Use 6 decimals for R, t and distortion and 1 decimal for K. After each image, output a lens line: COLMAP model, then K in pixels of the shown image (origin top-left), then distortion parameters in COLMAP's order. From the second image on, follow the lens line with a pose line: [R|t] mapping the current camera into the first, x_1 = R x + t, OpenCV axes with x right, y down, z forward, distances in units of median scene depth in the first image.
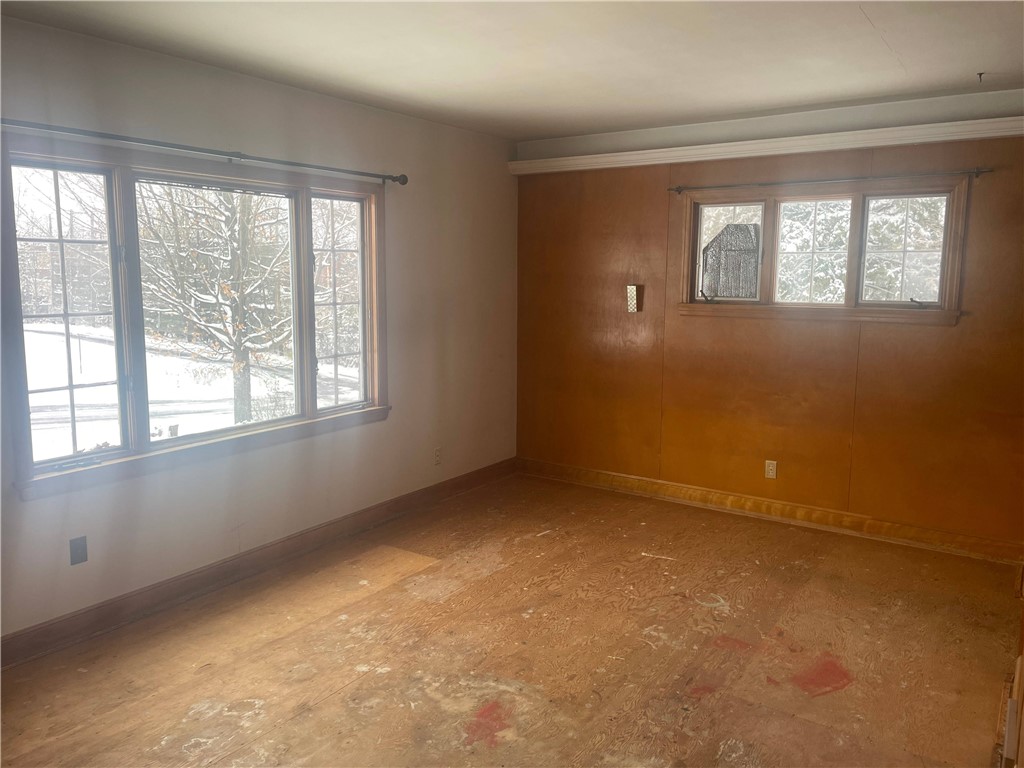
lens RADIAL K [[781.5, 0, 516.8], [0, 781.5, 362.4], [0, 0, 1]] dist [0.061049, -0.004561]
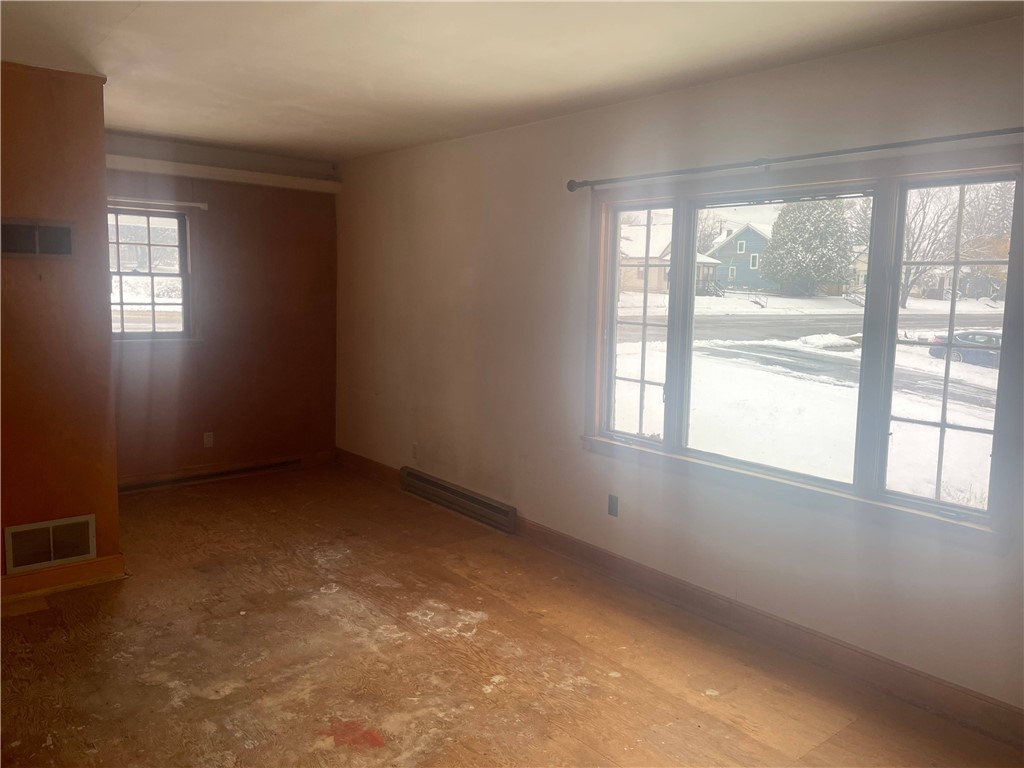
lens RADIAL K [[781.5, 0, 516.8], [0, 781.5, 362.4], [0, 0, 1]] dist [0.061049, -0.004561]
pose [[-0.281336, 0.094911, -0.954904, 0.669764], [-0.131202, 0.981947, 0.136254, -0.140467], [0.950598, 0.163619, -0.263805, 1.131662]]
